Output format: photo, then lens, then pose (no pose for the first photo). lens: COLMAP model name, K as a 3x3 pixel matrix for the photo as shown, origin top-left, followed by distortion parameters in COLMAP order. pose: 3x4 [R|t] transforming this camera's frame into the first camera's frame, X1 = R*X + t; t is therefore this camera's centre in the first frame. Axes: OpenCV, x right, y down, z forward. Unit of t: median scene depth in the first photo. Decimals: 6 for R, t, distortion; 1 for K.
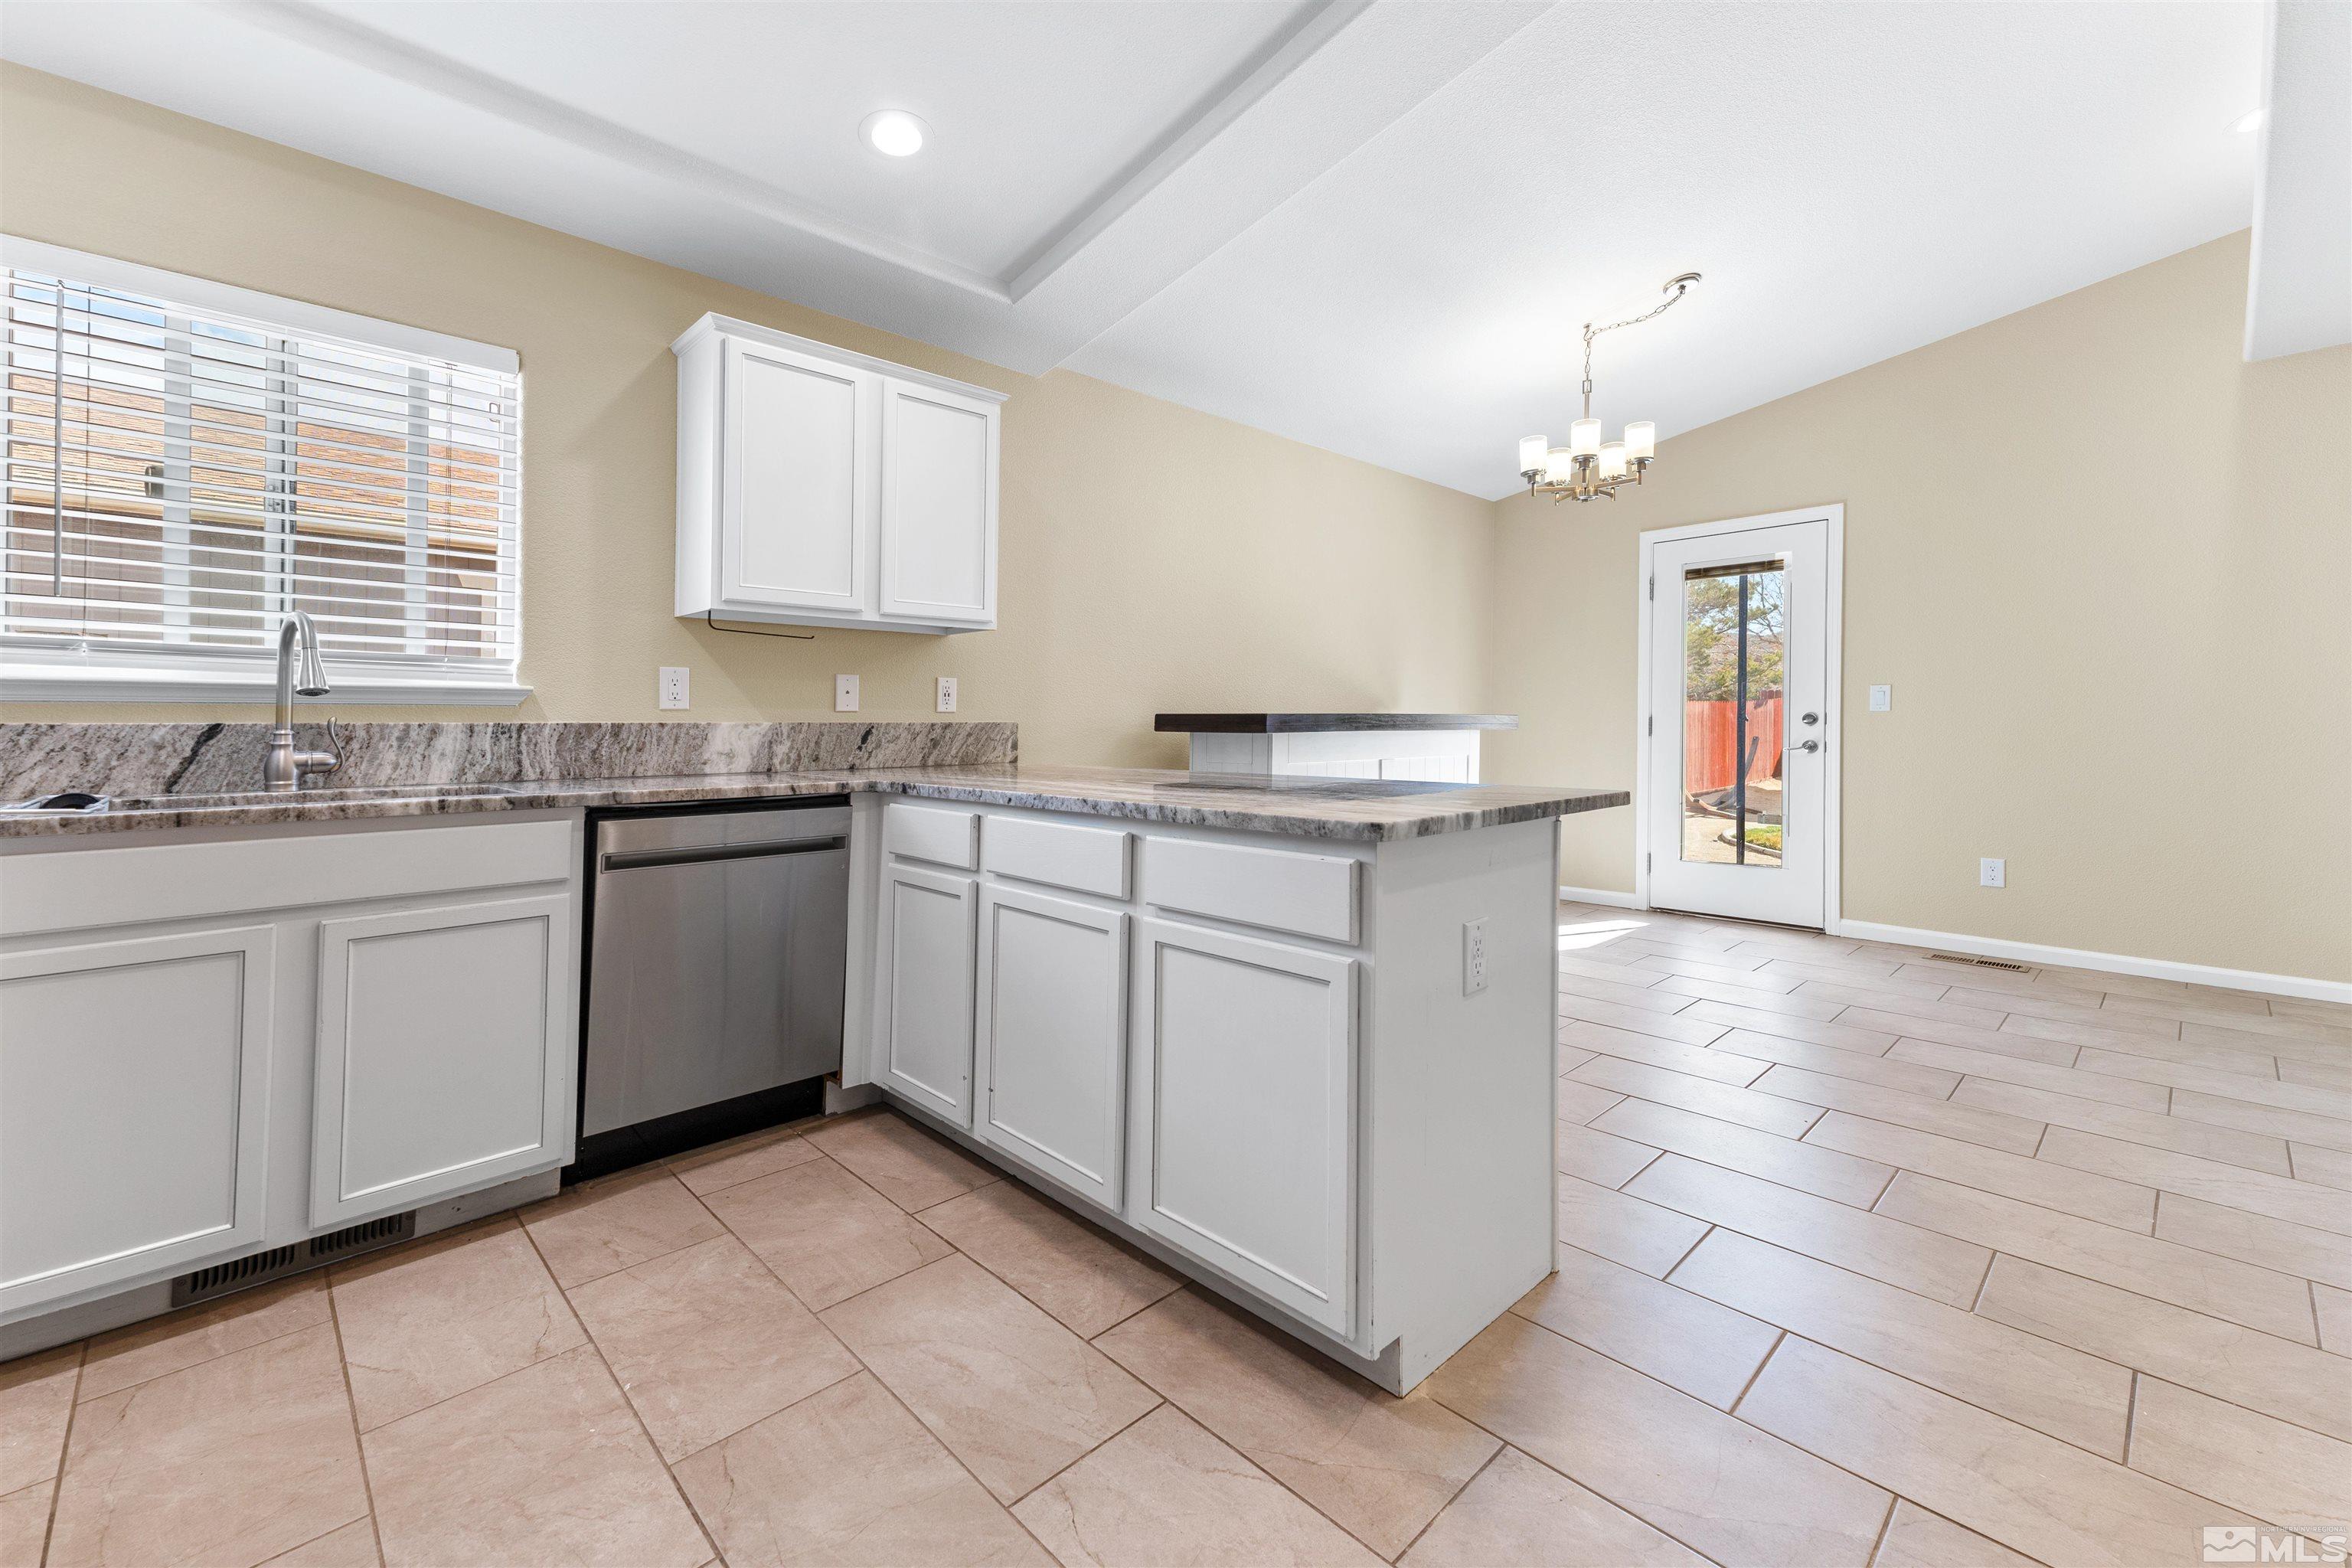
lens RADIAL K [[963.3, 0, 1167.4], [0, 963.3, 777.6], [0, 0, 1]] dist [0.019006, 0.000119]
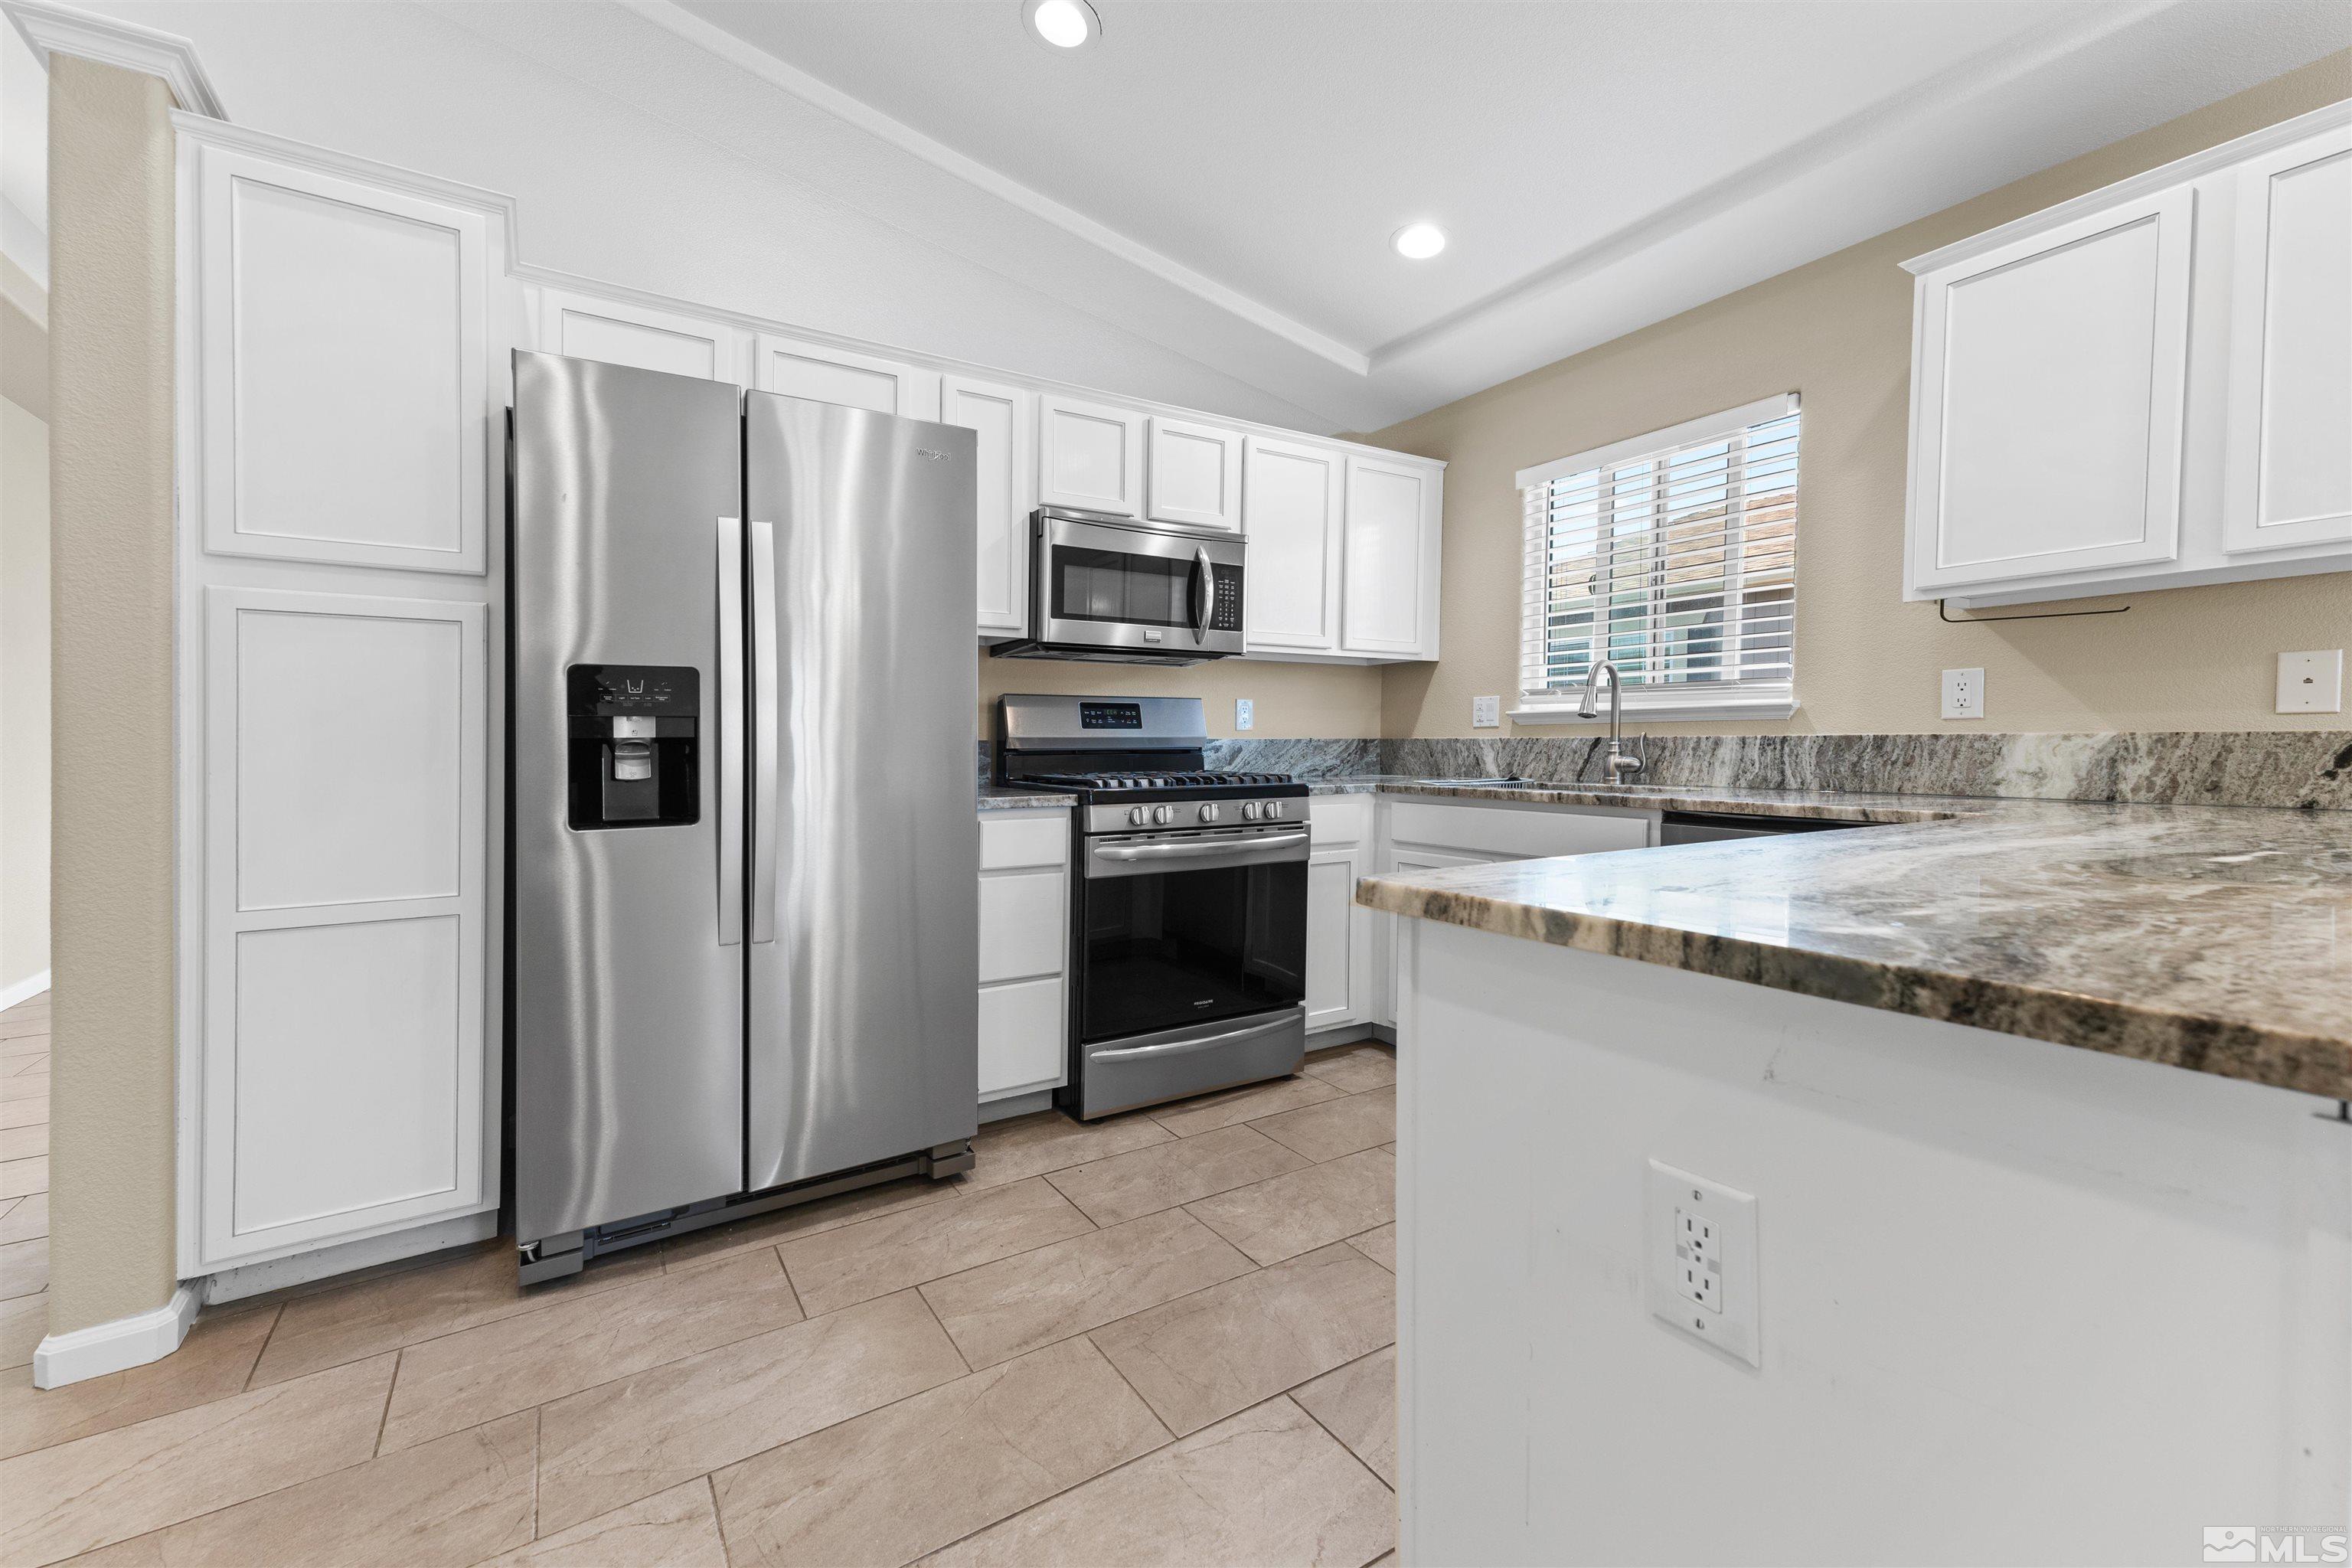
lens RADIAL K [[963.3, 0, 1168.3], [0, 963.3, 765.6], [0, 0, 1]] dist [0.019006, 0.000119]
pose [[-0.203523, 0.029067, -0.978639, 0.543404], [-0.049126, 0.997997, 0.039858, -0.033158], [0.977837, 0.056188, -0.201687, 0.566212]]
